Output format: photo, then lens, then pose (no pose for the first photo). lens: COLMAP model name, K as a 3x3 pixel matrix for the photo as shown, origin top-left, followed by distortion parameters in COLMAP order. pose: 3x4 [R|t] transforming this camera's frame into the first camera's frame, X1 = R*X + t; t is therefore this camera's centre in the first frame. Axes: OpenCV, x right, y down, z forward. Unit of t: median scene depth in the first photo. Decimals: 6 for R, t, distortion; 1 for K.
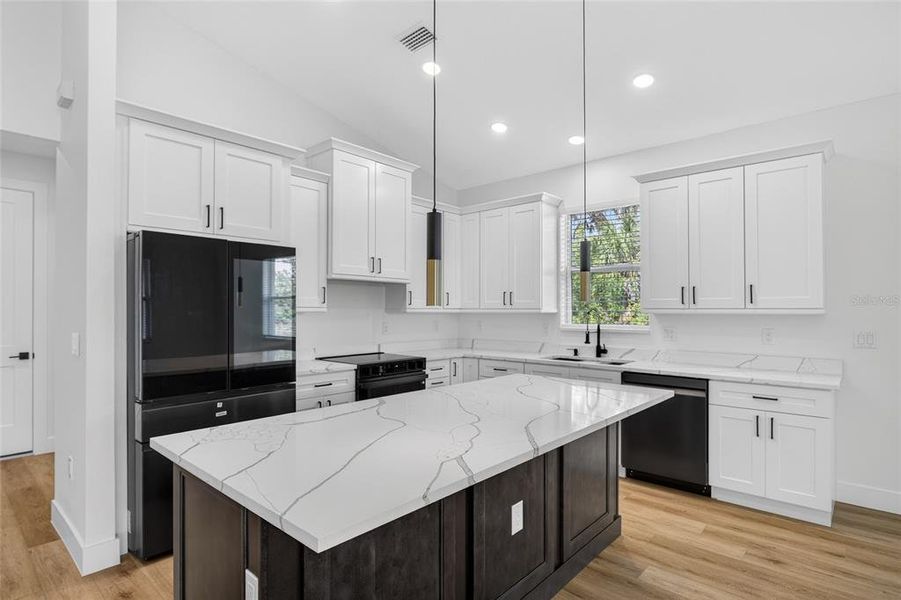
lens RADIAL K [[464.2, 0, 452.8], [0, 464.2, 306.2], [0, 0, 1]] dist [-0.015437, 0.001241]
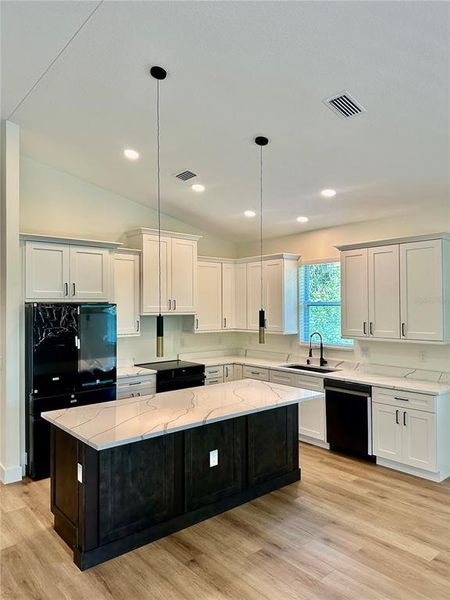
lens RADIAL K [[415.5, 0, 225.0], [0, 415.5, 300.0], [0, 0, 1]] dist [0.068920, -0.112590]
pose [[0.990562, -0.008815, -0.136779, 0.216458], [0.007963, 0.999945, -0.006780, -0.101036], [0.136831, 0.005627, 0.990578, -0.378519]]
